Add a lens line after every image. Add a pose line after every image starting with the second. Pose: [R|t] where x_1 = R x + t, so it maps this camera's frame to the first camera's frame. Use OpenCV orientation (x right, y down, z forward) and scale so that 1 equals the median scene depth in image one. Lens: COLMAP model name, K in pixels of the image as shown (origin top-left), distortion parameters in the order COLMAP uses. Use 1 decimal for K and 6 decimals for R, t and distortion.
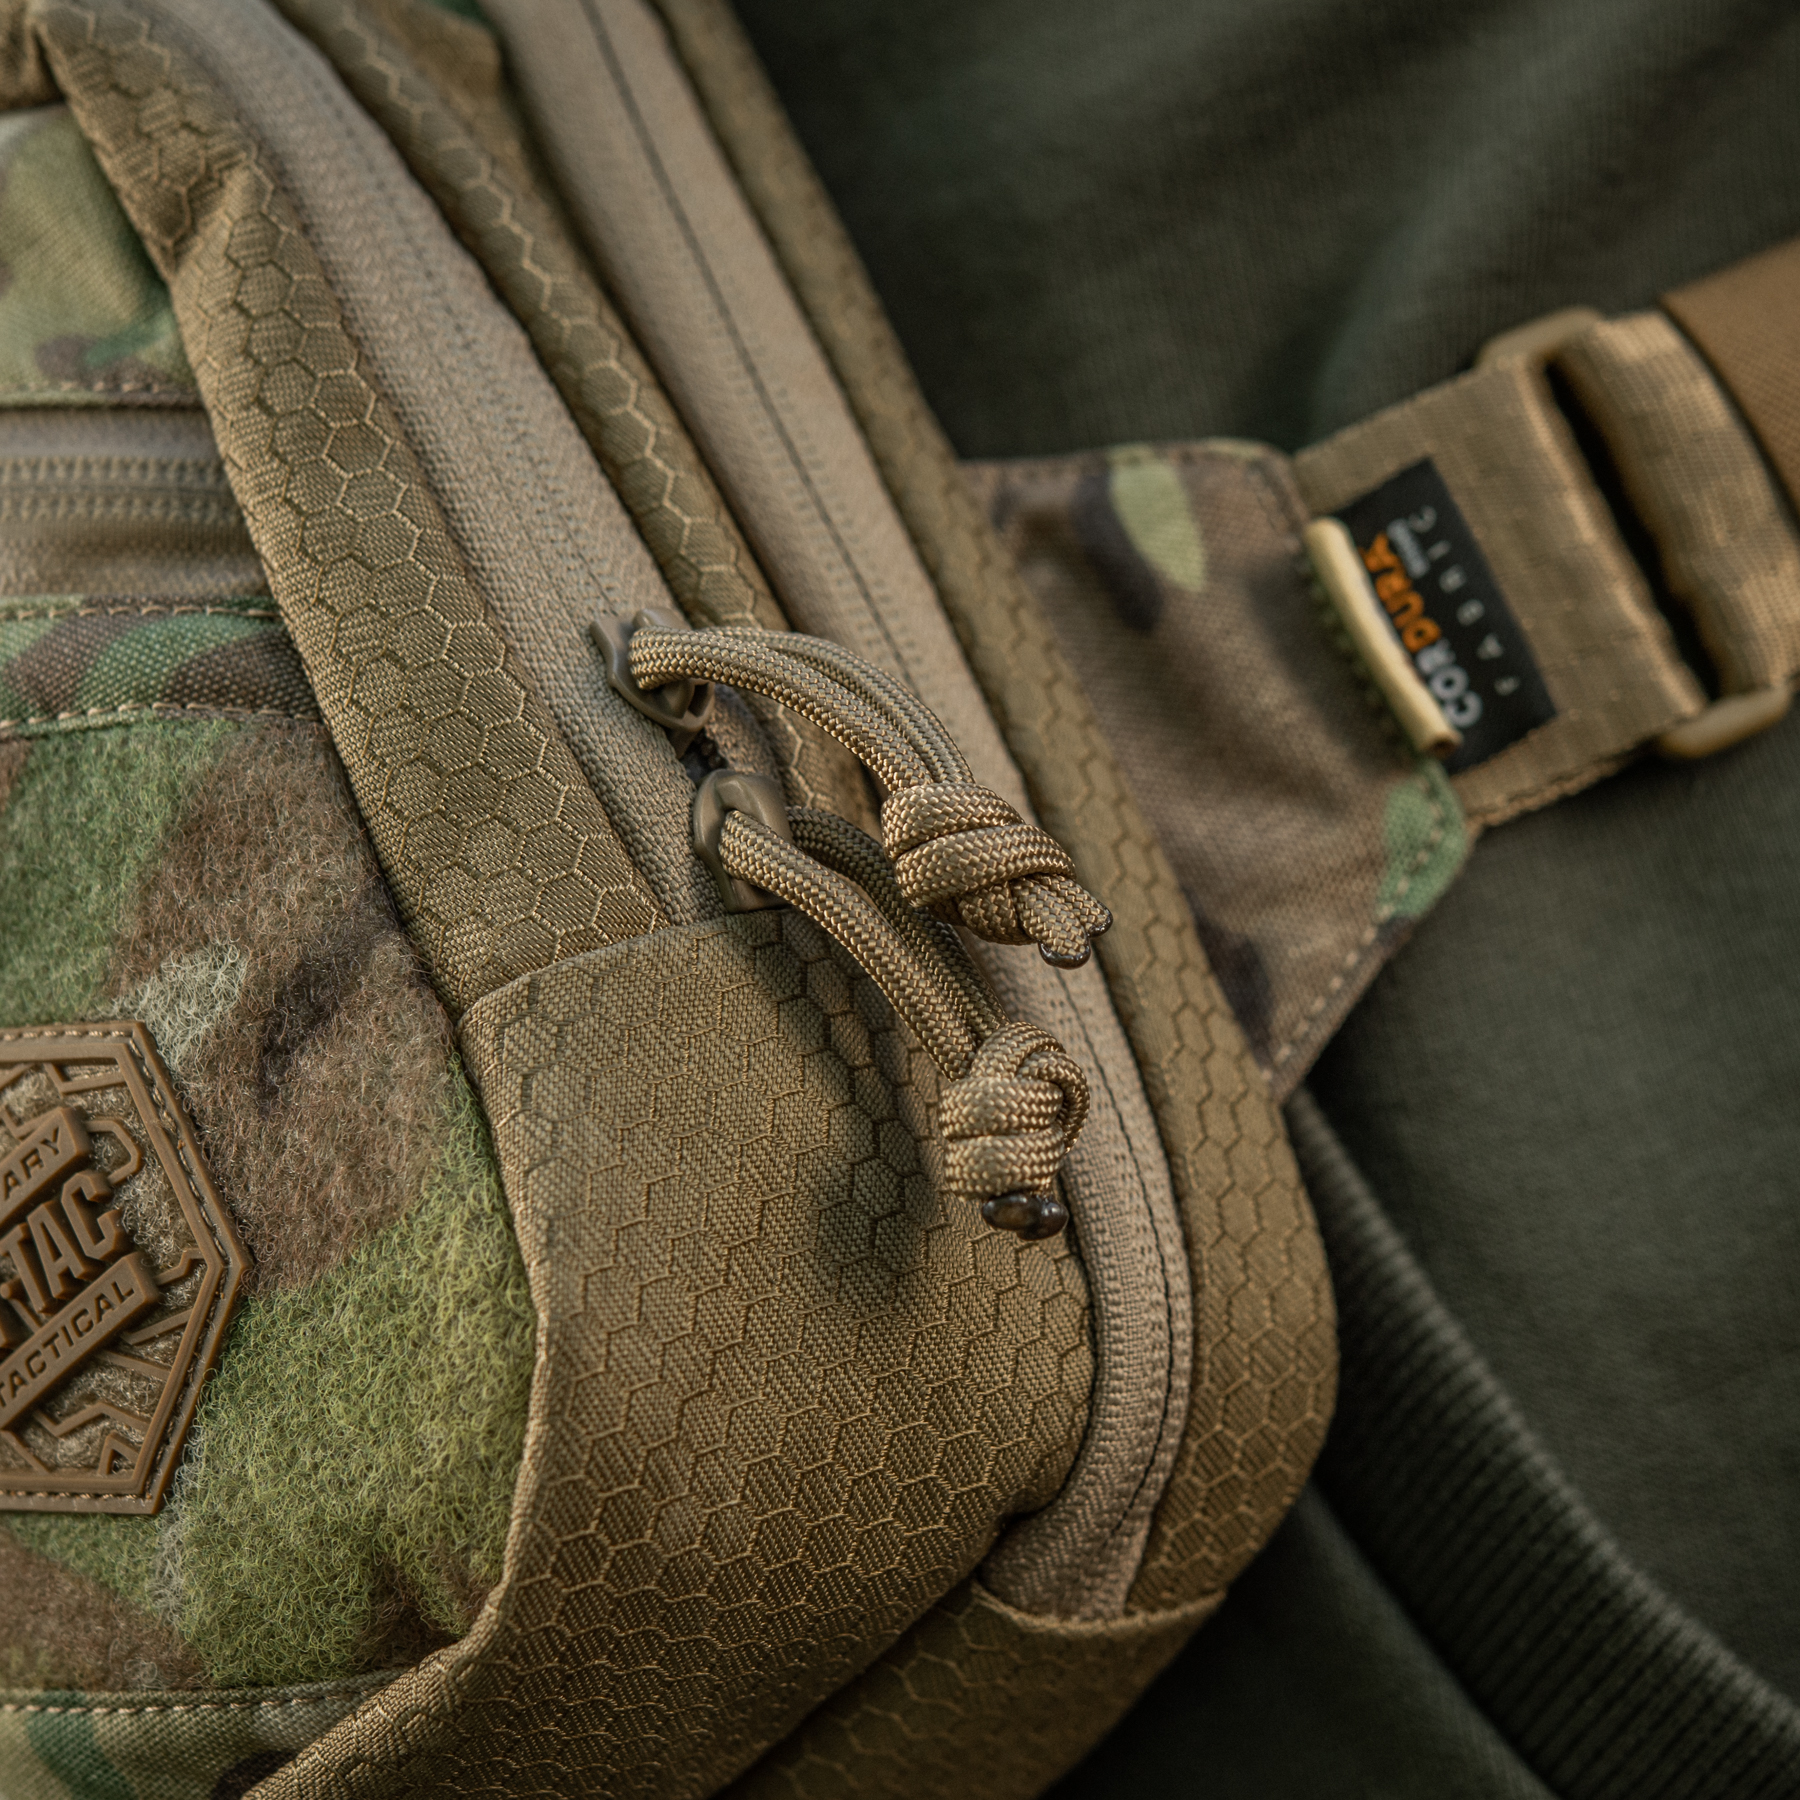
lens RADIAL K [[4620.4, 0, 900.3], [0, 4620.4, 1039.0], [0, 0, 1]] dist [0.067685, 0.679251]
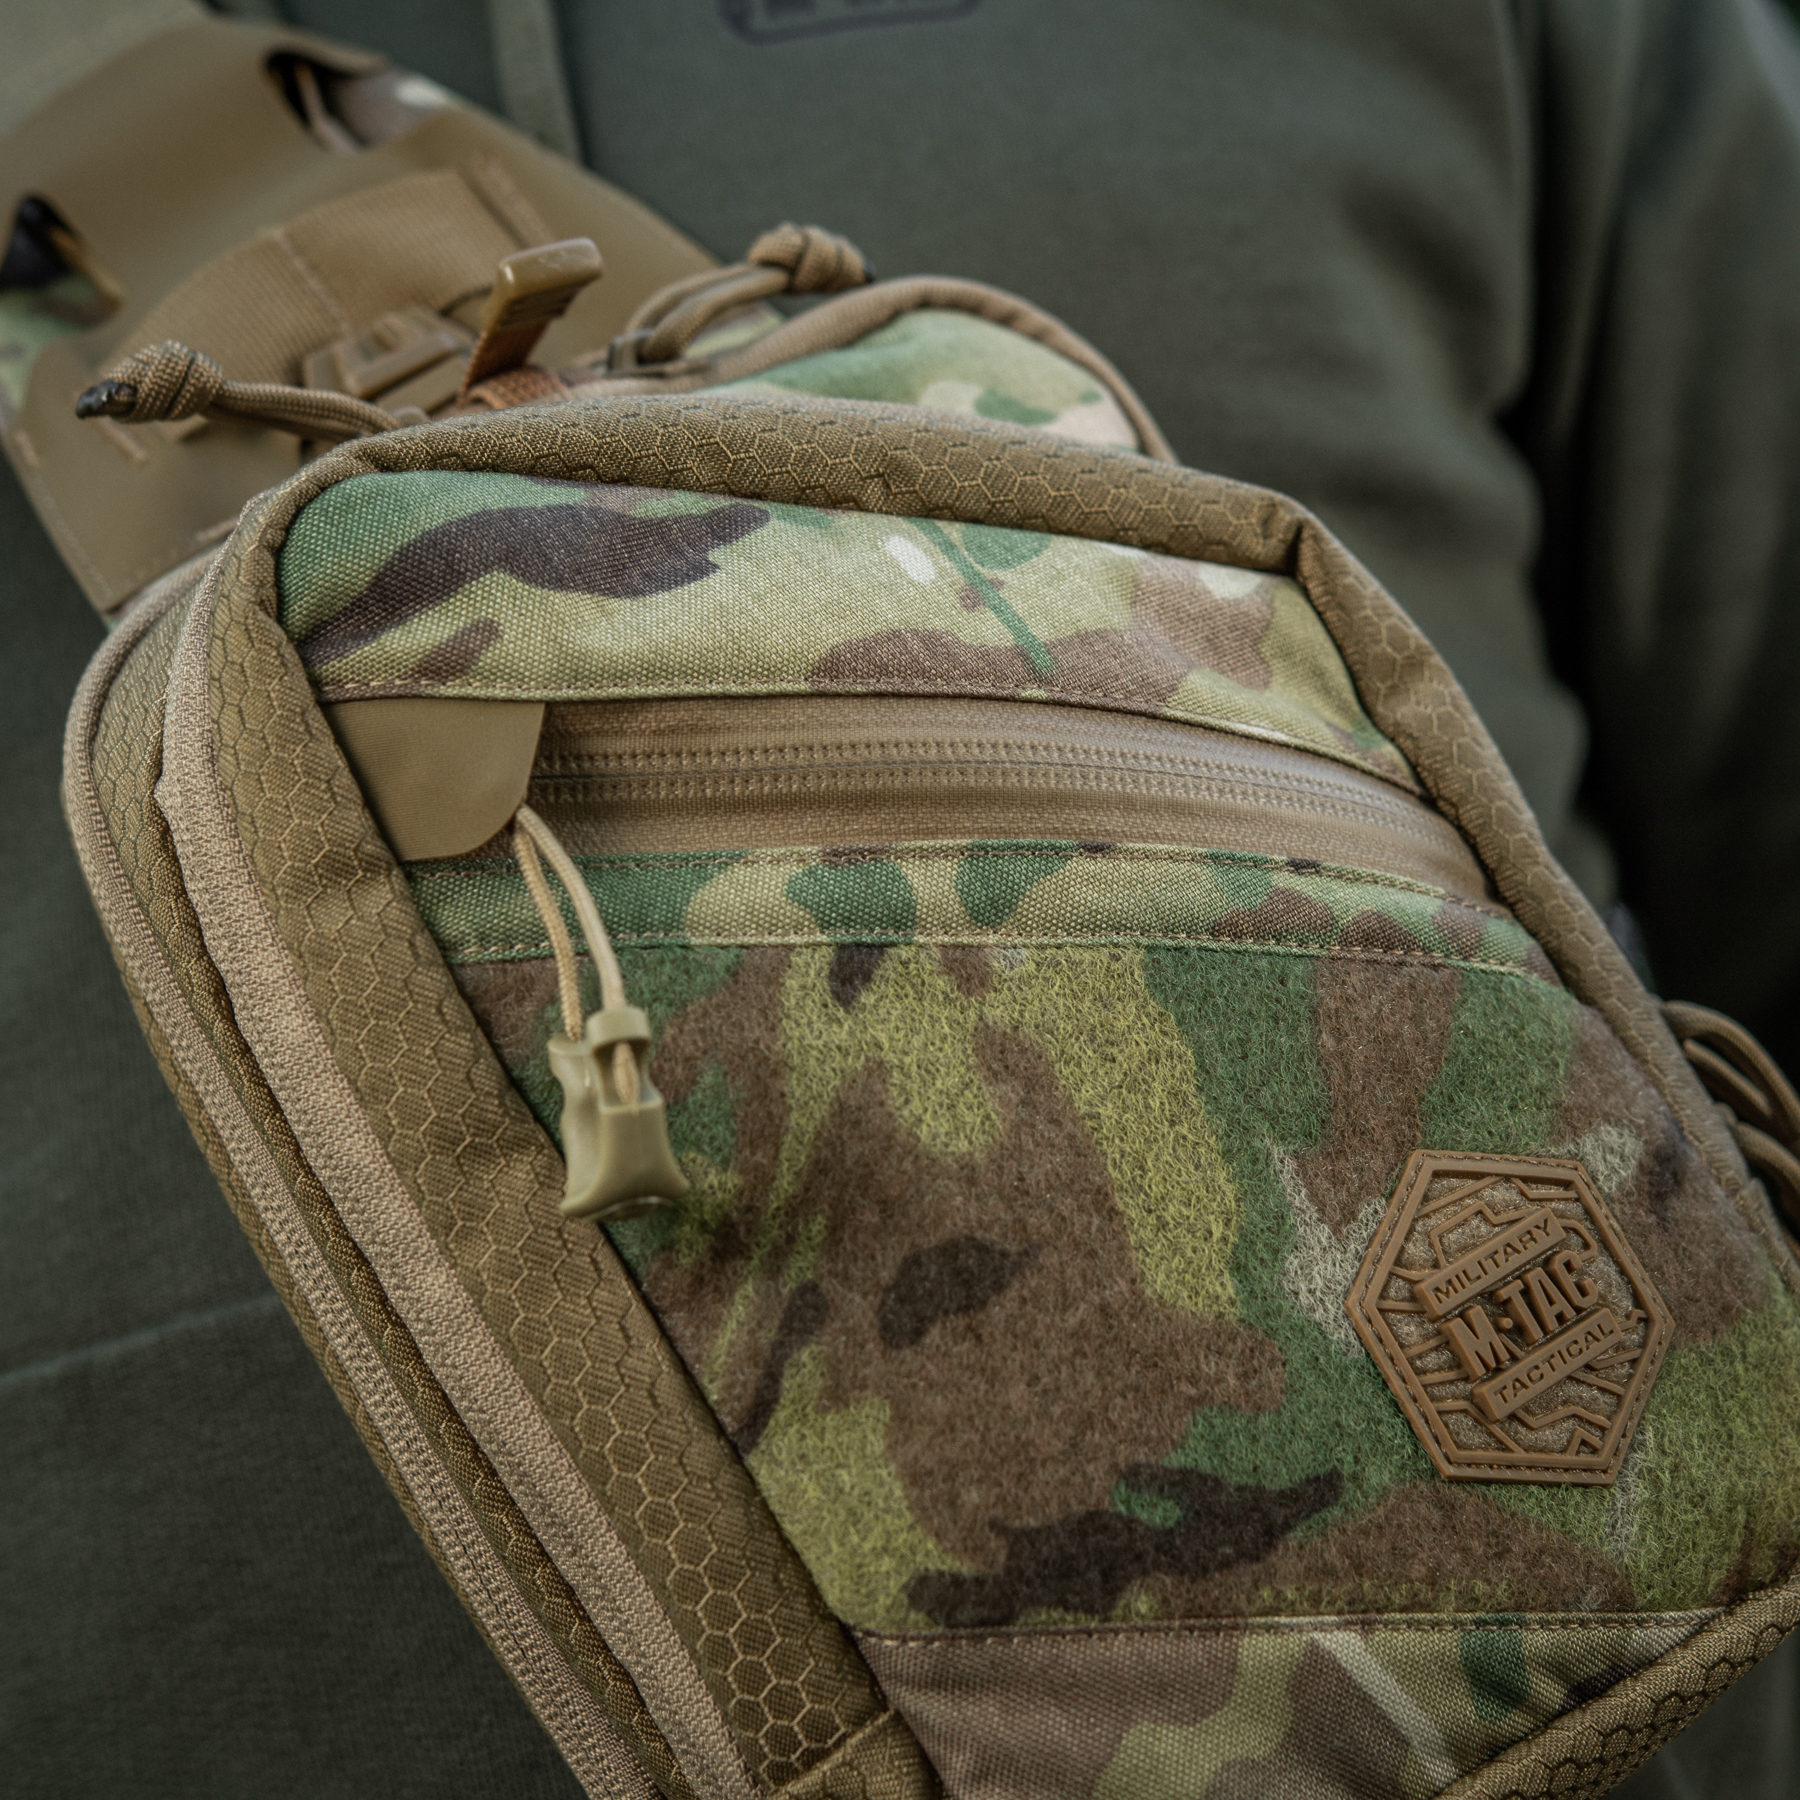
lens RADIAL K [[4556.2, 0, 900.0], [0, 4556.2, 900.0], [0, 0, 1]] dist [-0.011997, -0.195701]
pose [[0.455960, 0.300169, 0.837854, -1.519471], [0.018681, 0.937973, -0.346204, 0.421582], [-0.889804, 0.173507, 0.422070, 0.554816]]
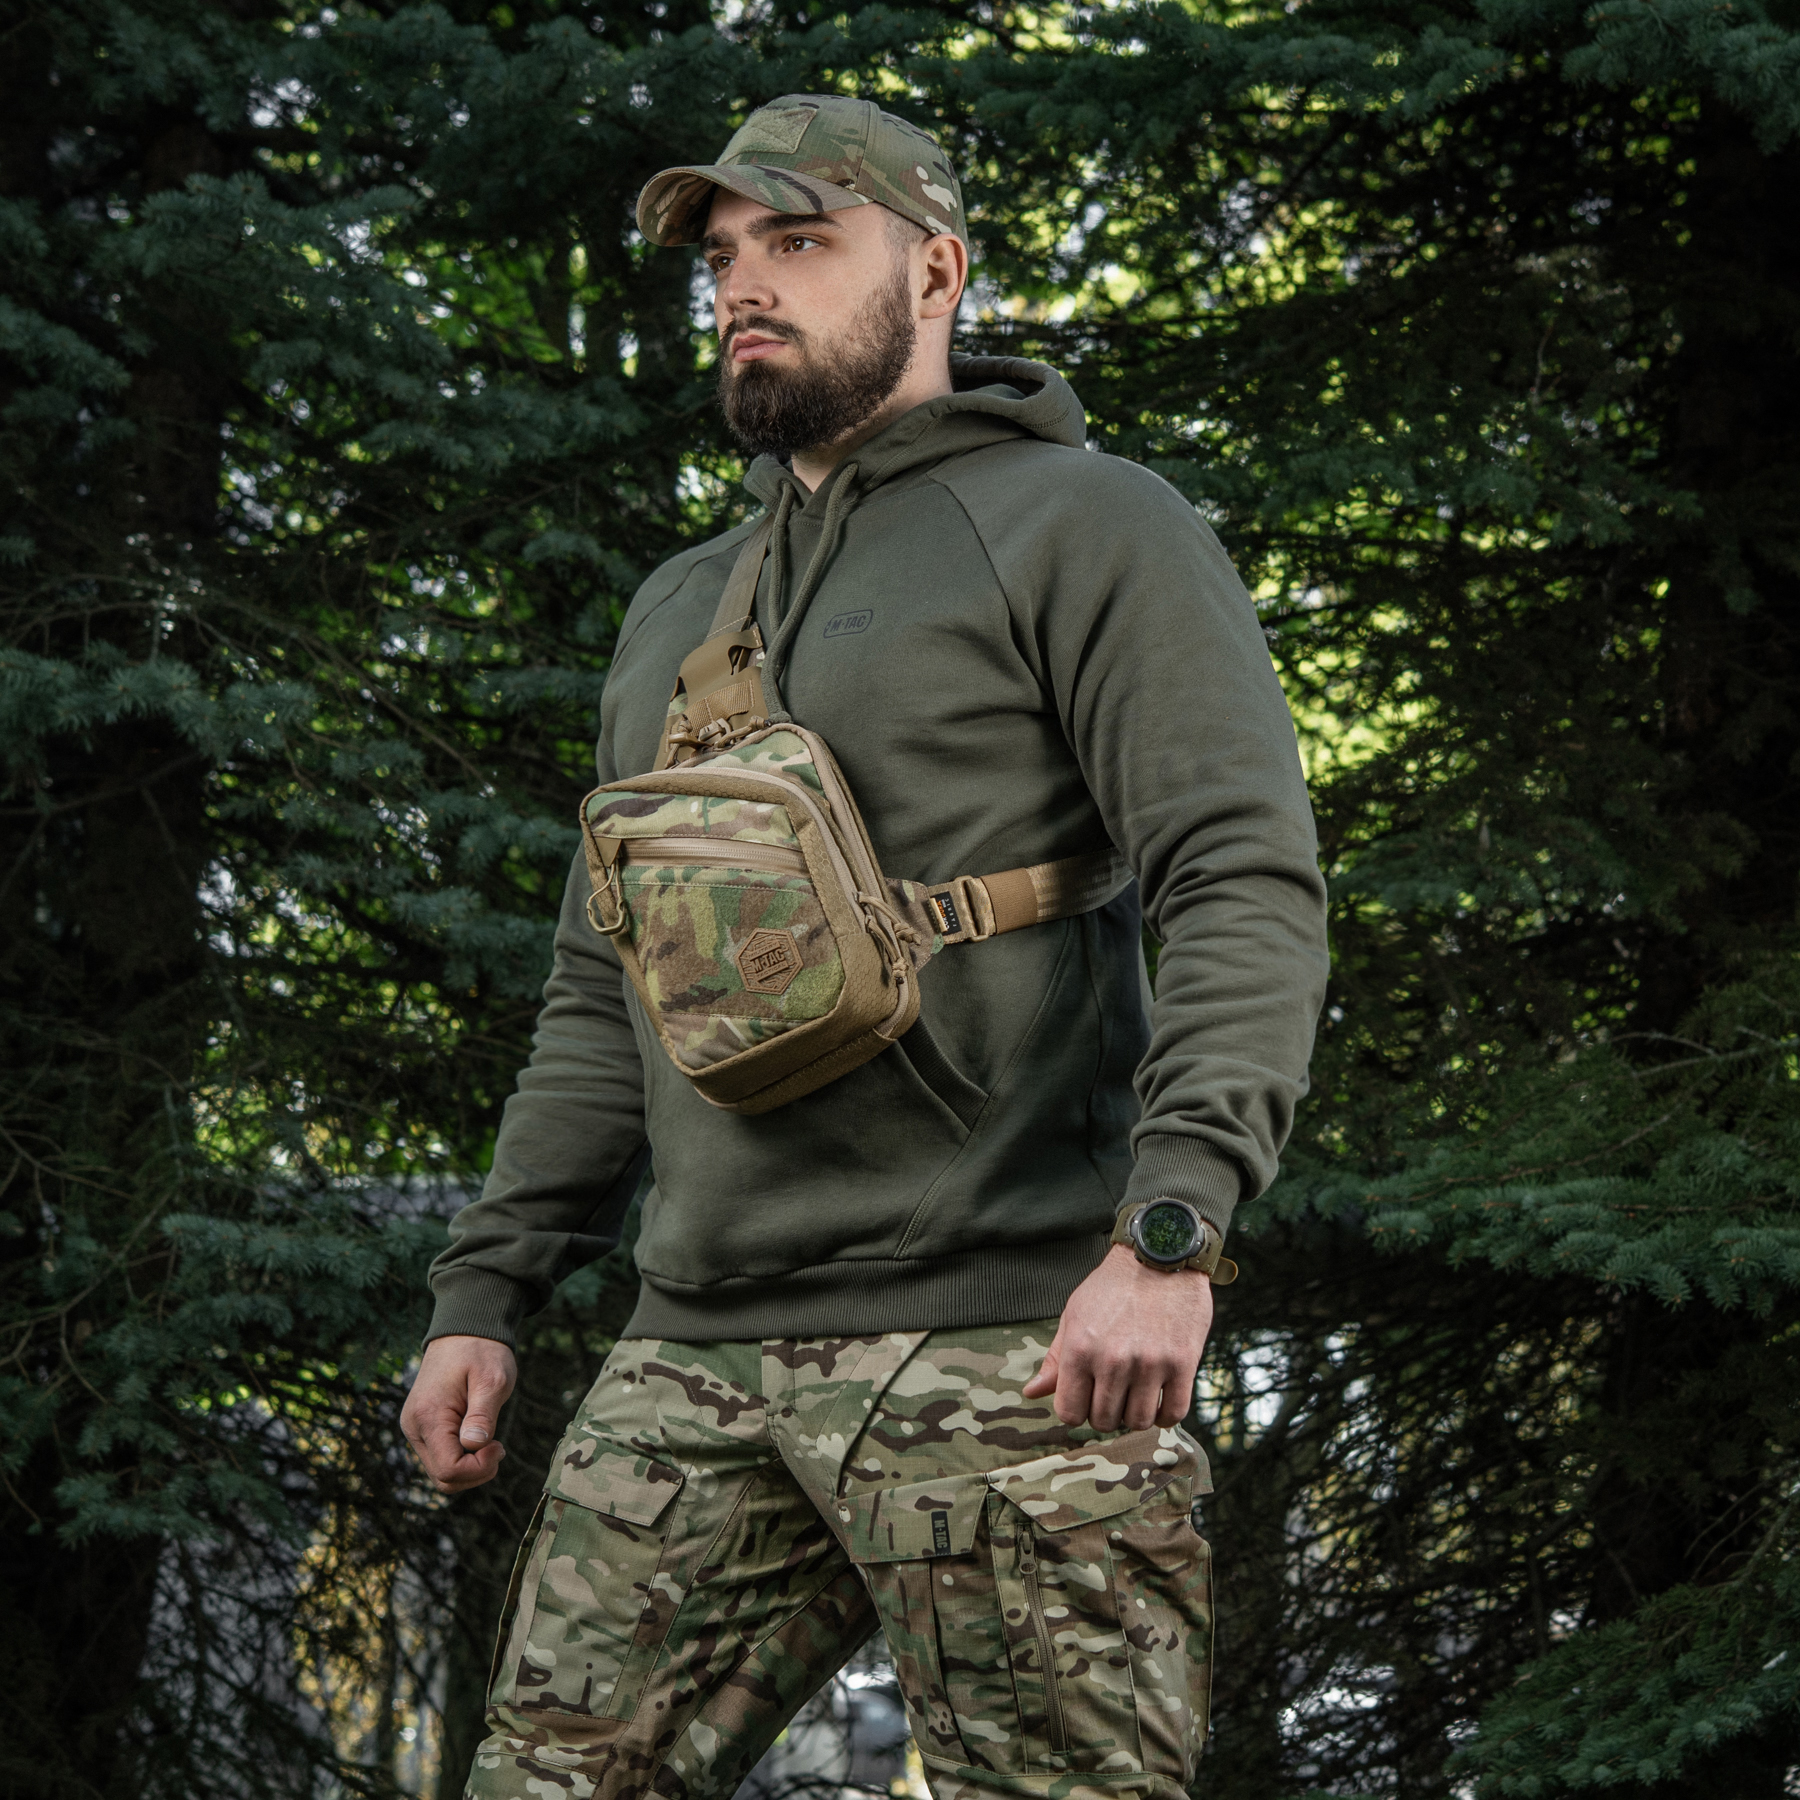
lens RADIAL K [[4556.2, 0, 900.0], [0, 4556.2, 900.0], [0, 0, 1]] dist [-0.011997, -0.195701]
pose [[0.932684, 0.208902, 0.294041, -2.203830], [-0.181935, 0.976376, -0.116578, 0.785104], [-0.311448, 0.055234, 0.948657, -6.155631]]
